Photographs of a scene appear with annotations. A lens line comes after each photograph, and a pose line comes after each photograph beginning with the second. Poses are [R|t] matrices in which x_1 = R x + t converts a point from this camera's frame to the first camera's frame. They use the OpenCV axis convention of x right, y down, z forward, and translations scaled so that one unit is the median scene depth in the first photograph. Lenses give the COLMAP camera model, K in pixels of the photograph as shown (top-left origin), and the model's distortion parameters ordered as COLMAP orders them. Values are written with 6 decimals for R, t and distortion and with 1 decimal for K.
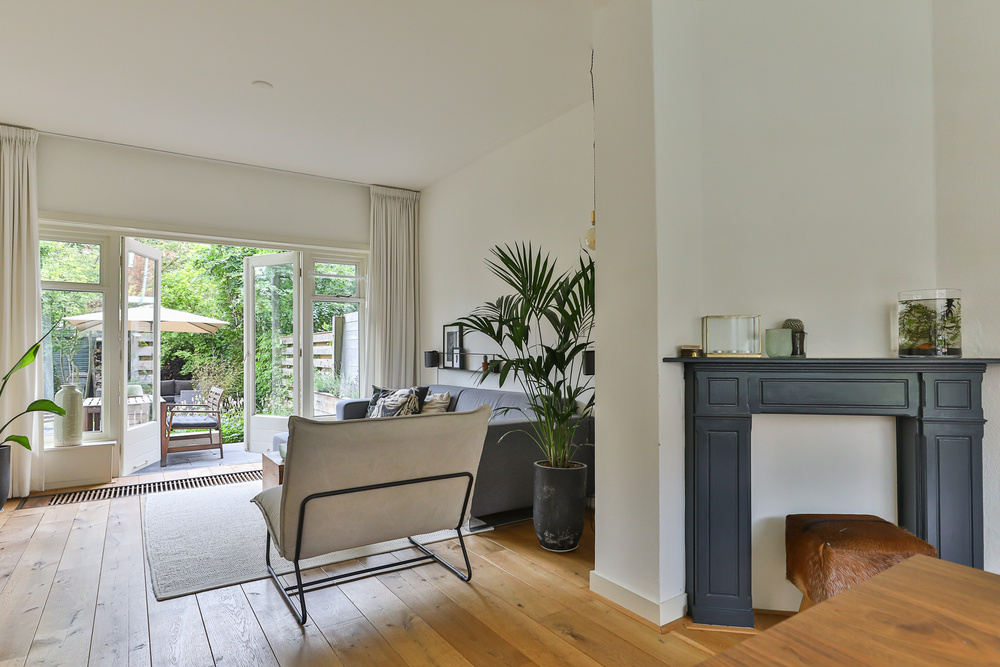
lens RADIAL K [[558.5, 0, 500.0], [0, 558.5, 333.5], [0, 0, 1]] dist [-0.000408, 0.000184]
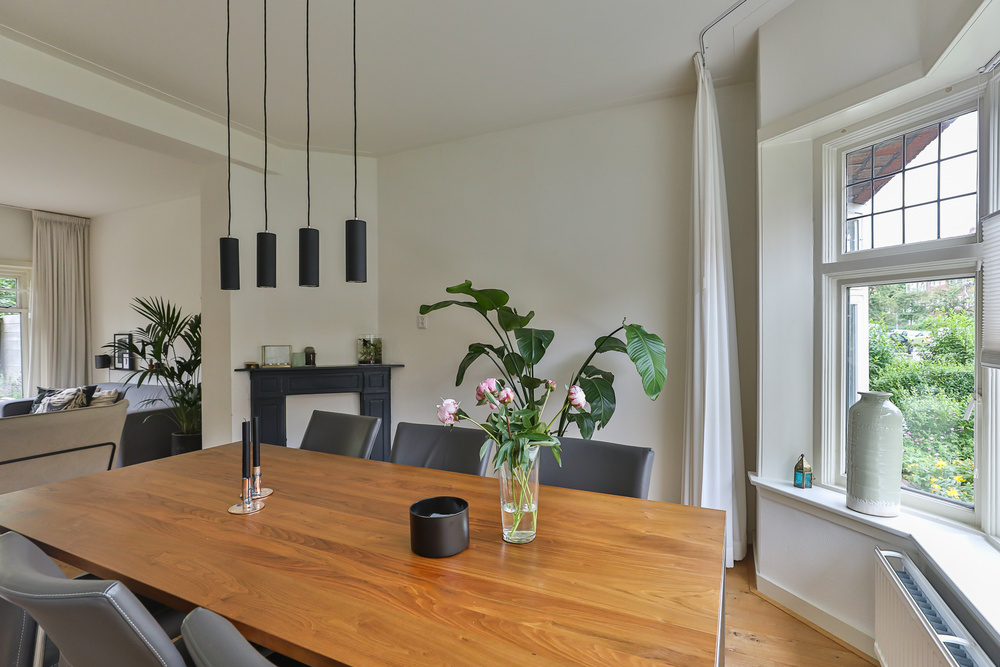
lens RADIAL K [[494.4, 0, 500.0], [0, 494.4, 333.5], [0, 0, 1]] dist [-0.032475, 0.020434]
pose [[0.865980, -0.006508, 0.500037, 0.113789], [-0.008638, 0.999571, 0.027968, -0.062315], [-0.500005, -0.028539, 0.865552, -0.417907]]
